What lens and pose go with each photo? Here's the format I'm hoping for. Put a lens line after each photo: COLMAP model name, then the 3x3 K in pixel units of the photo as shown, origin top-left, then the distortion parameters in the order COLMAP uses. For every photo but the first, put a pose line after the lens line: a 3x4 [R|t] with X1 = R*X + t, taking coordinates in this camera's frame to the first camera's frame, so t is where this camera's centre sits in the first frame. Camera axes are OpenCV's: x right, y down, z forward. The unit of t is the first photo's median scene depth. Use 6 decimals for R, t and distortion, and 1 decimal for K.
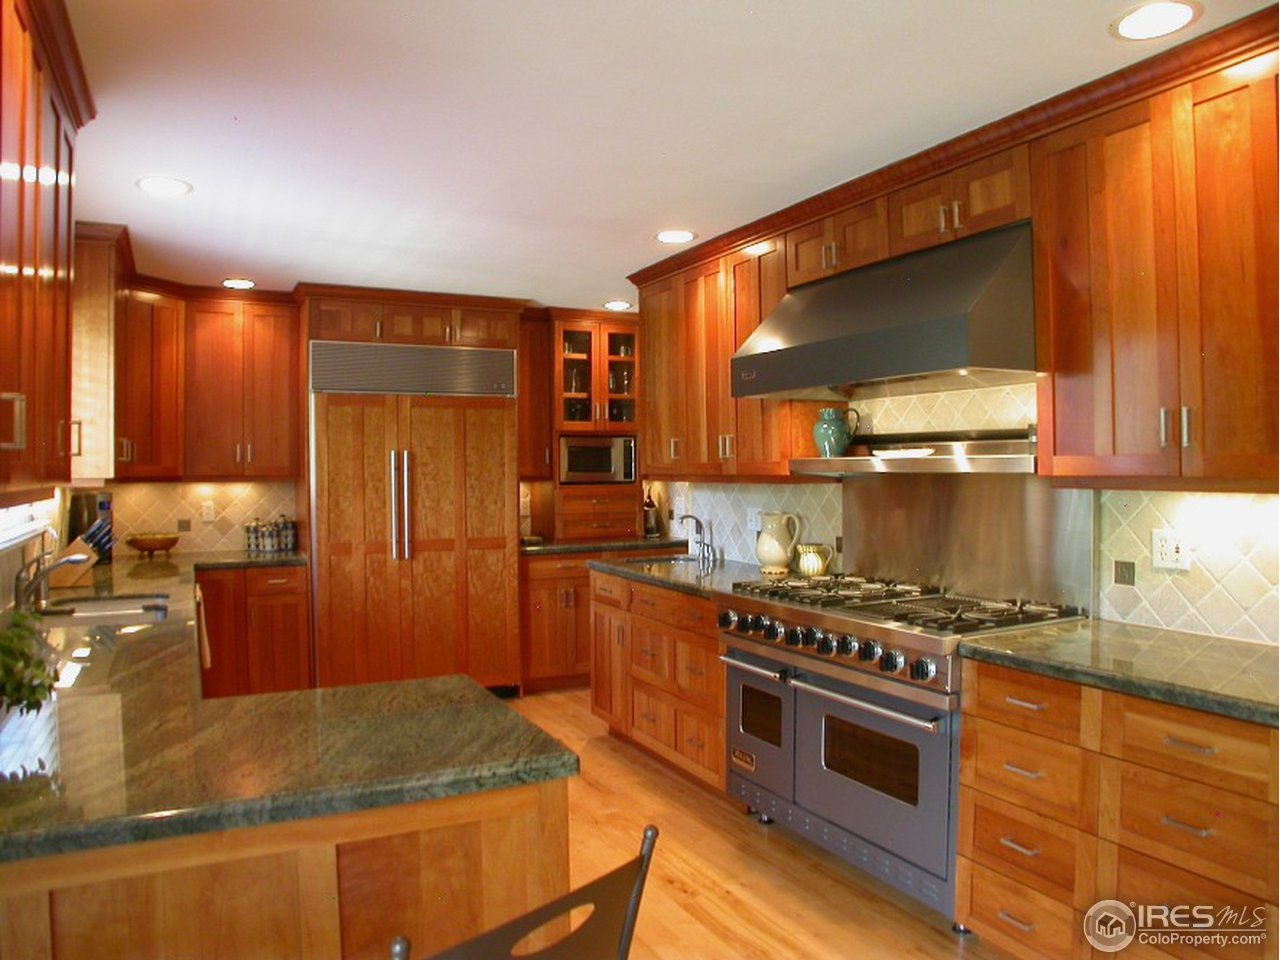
lens RADIAL K [[915.9, 0, 629.5], [0, 915.9, 477.0], [0, 0, 1]] dist [-0.151669, 0.074200]
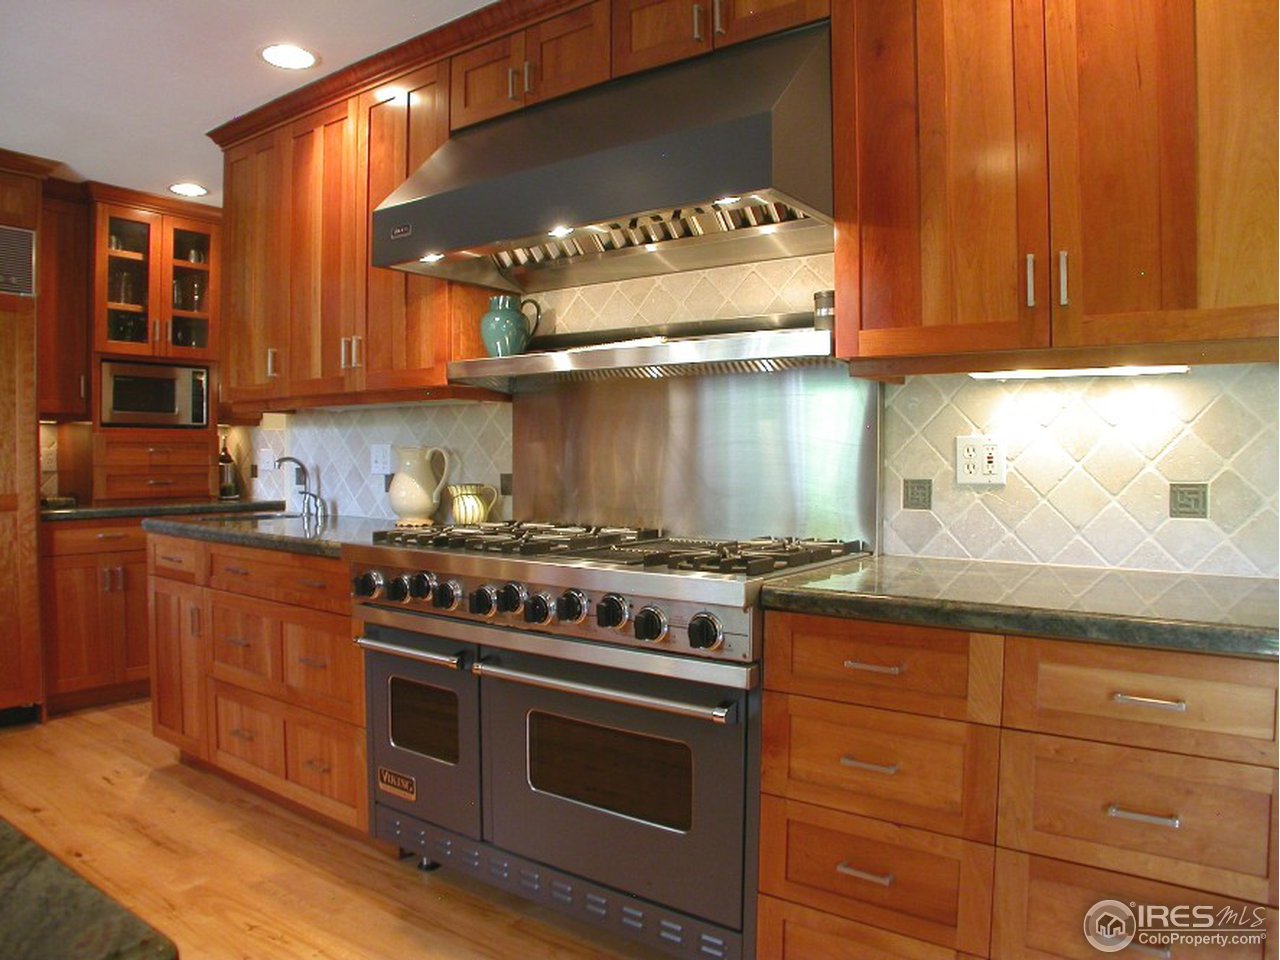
lens RADIAL K [[915.9, 0, 638.2], [0, 915.9, 481.7], [0, 0, 1]] dist [-0.151669, 0.074200]
pose [[0.889321, -0.001382, 0.457281, -0.018458], [-0.005998, 0.999874, 0.014687, 0.056629], [-0.457243, -0.015804, 0.889201, 0.254404]]
